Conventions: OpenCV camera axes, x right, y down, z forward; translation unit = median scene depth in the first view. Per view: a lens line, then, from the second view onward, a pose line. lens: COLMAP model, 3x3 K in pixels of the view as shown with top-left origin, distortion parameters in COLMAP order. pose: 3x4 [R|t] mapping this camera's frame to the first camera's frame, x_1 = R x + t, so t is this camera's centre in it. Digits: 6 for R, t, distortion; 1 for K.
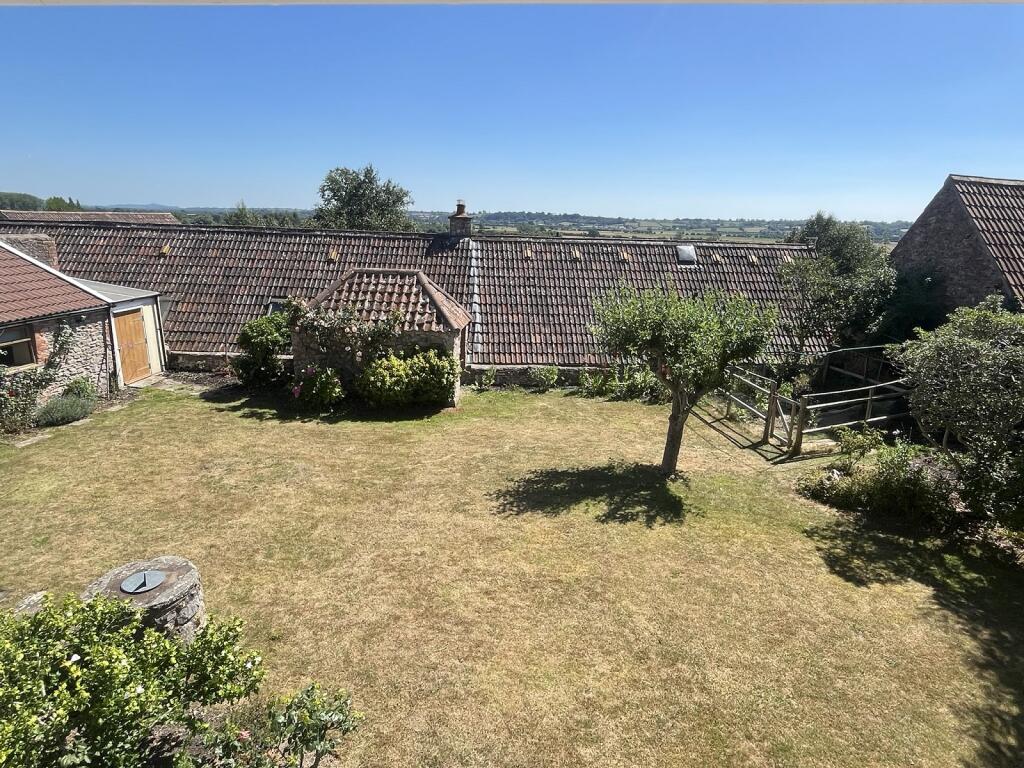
lens RADIAL K [[582.0, 0, 513.6], [0, 582.0, 386.0], [0, 0, 1]] dist [-0.001582, -0.001124]
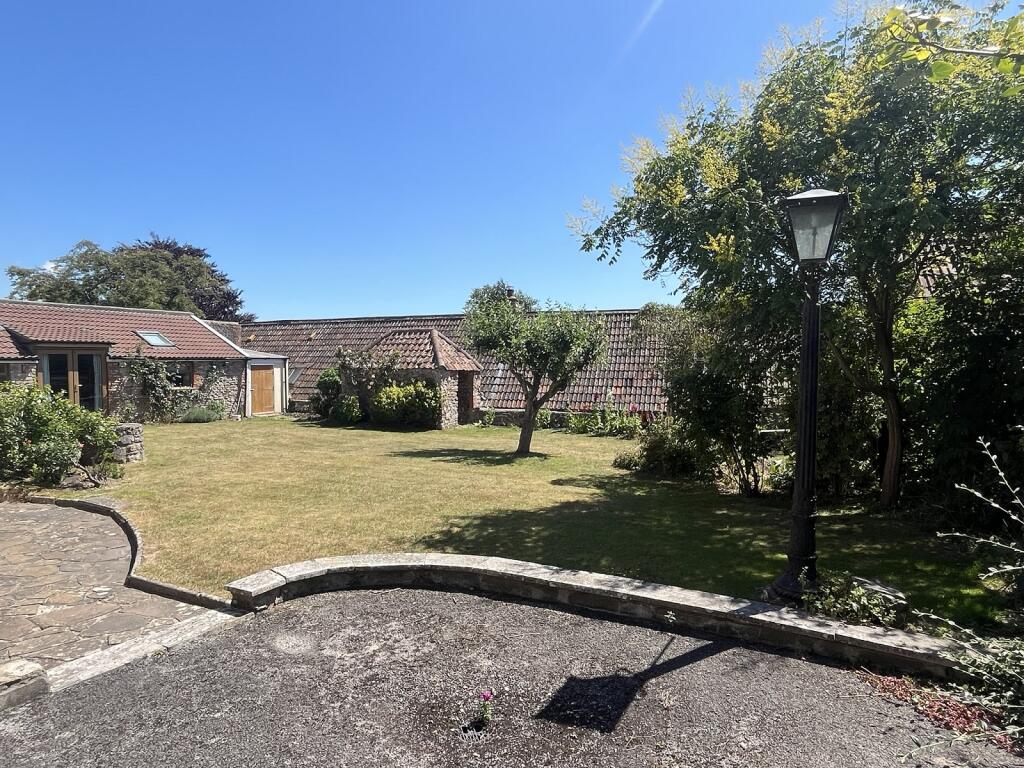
lens RADIAL K [[623.0, 0, 512.0], [0, 623.0, 384.0], [0, 0, 1]] dist [0.000147, -0.000955]
pose [[0.914945, -0.014237, -0.403327, 0.569471], [-0.084050, 0.970742, -0.224935, 0.225572], [0.394729, 0.239703, 0.886979, -0.139827]]
